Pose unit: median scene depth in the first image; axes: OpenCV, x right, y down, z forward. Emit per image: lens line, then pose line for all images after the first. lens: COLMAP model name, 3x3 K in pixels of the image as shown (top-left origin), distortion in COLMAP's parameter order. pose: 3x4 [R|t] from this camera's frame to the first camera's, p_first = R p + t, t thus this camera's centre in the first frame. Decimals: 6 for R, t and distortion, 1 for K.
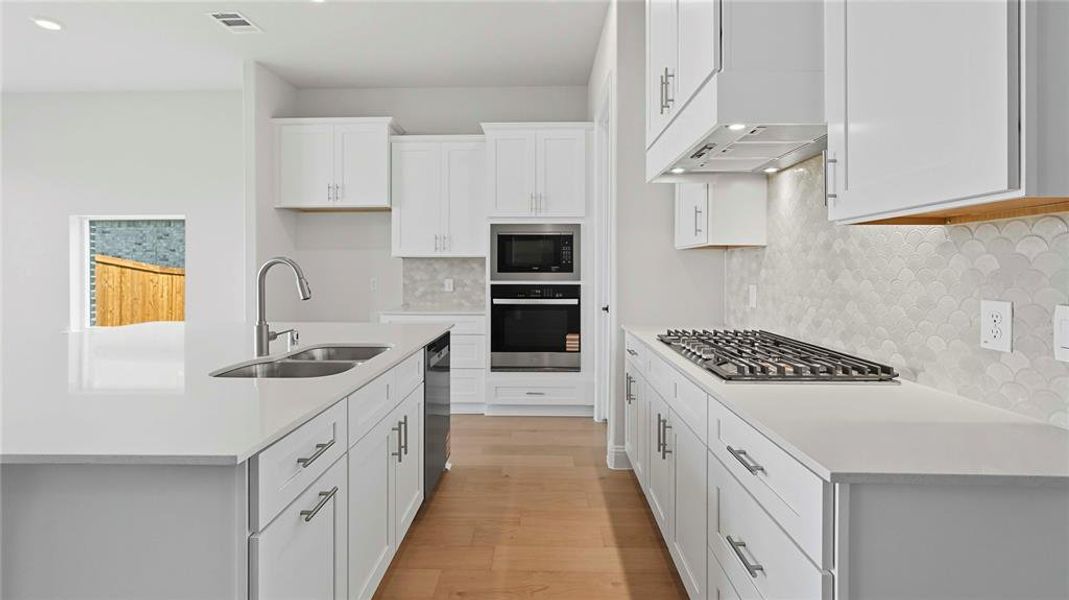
lens RADIAL K [[482.3, 0, 523.9], [0, 482.3, 267.7], [0, 0, 1]] dist [-0.001071, 0.000109]
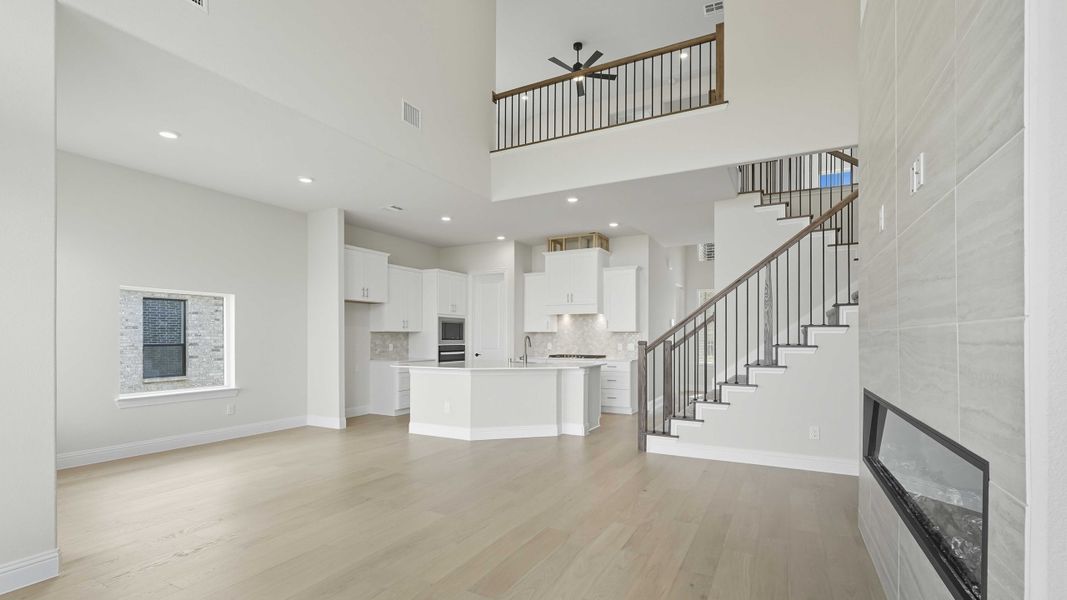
lens RADIAL K [[475.8, 0, 534.6], [0, 475.8, 333.1], [0, 0, 1]] dist [-0.000691, -0.000018]
pose [[0.433744, 0.009610, 0.900985, -1.757486], [-0.005727, 0.999952, -0.007909, -0.005767], [-0.901018, -0.001730, 0.433778, -0.270432]]
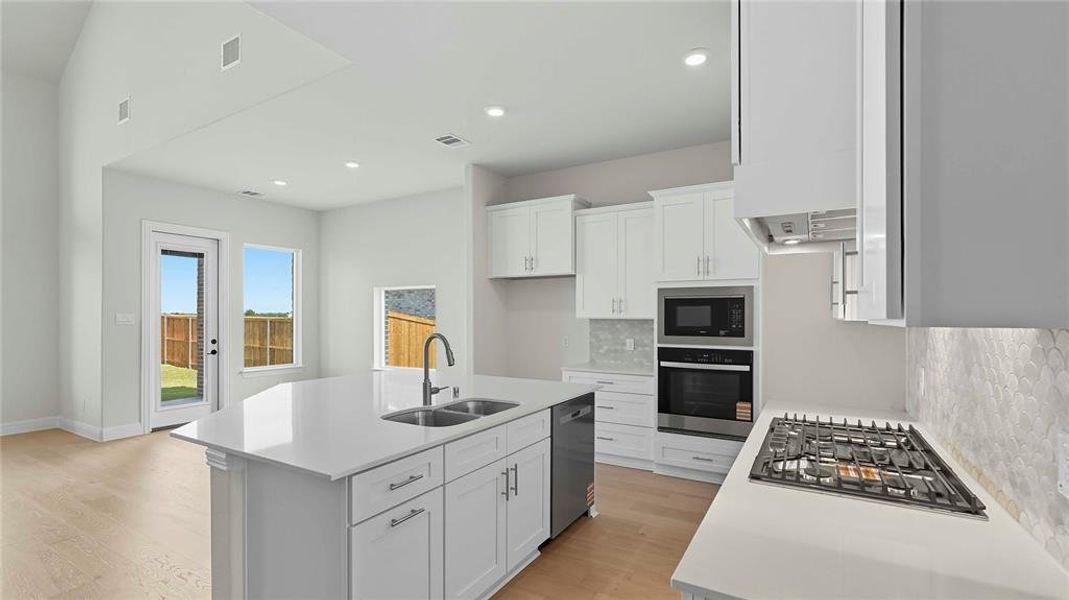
lens RADIAL K [[477.2, 0, 531.3], [0, 477.2, 313.9], [0, 0, 1]] dist [-0.000581, -0.000029]
pose [[0.877824, -0.001341, -0.478981, 0.183118], [0.002173, 0.999997, 0.001182, -0.038265], [0.478978, -0.002078, 0.877824, -0.025112]]
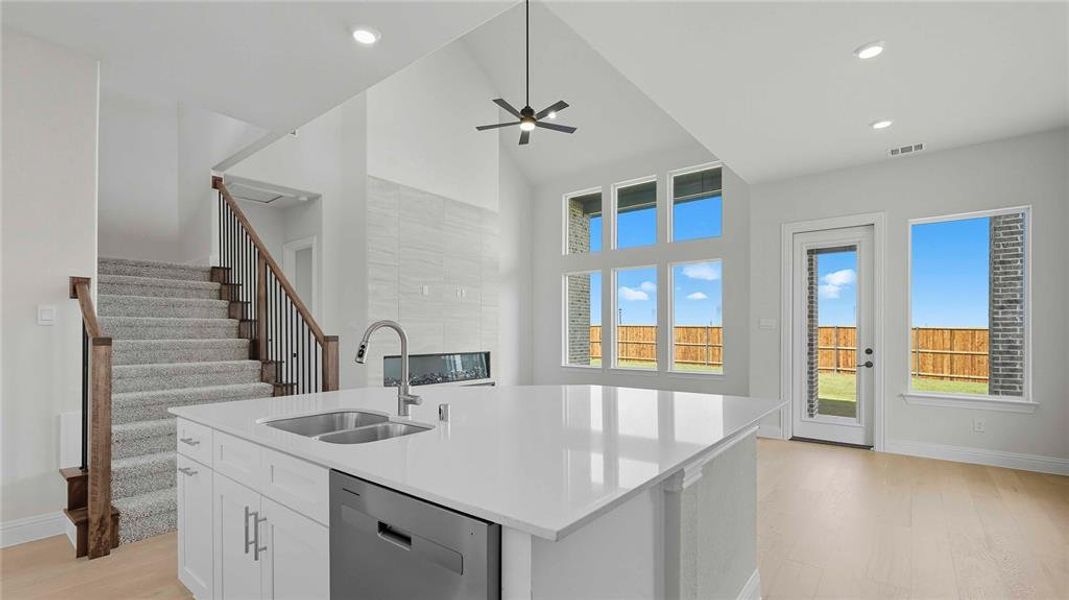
lens RADIAL K [[476.7, 0, 535.6], [0, 476.7, 333.2], [0, 0, 1]] dist [-0.000691, -0.000018]
pose [[-0.592861, 0.000305, -0.805305, 0.058796], [0.005045, 0.999982, -0.003335, 0.004330], [0.805289, -0.006040, -0.592852, 0.901941]]
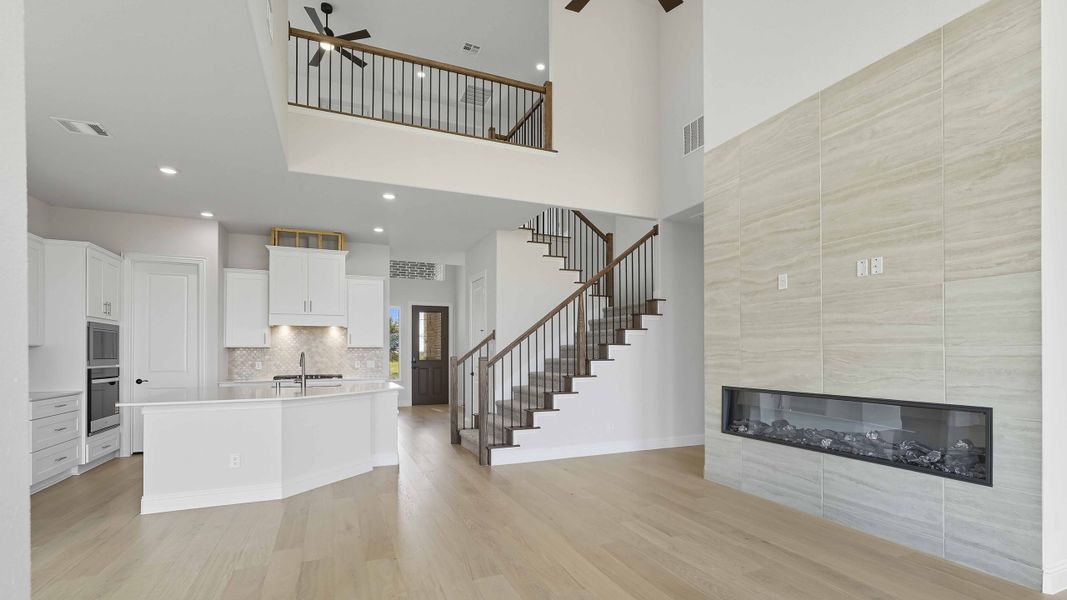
lens RADIAL K [[468.3, 0, 532.4], [0, 468.3, 352.7], [0, 0, 1]] dist [-0.009187, -0.000089]
pose [[-0.429028, 0.000538, 0.903291, -1.687984], [0.000187, 1.000000, -0.000507, -0.008046], [-0.903291, -0.000049, -0.429028, 0.470881]]
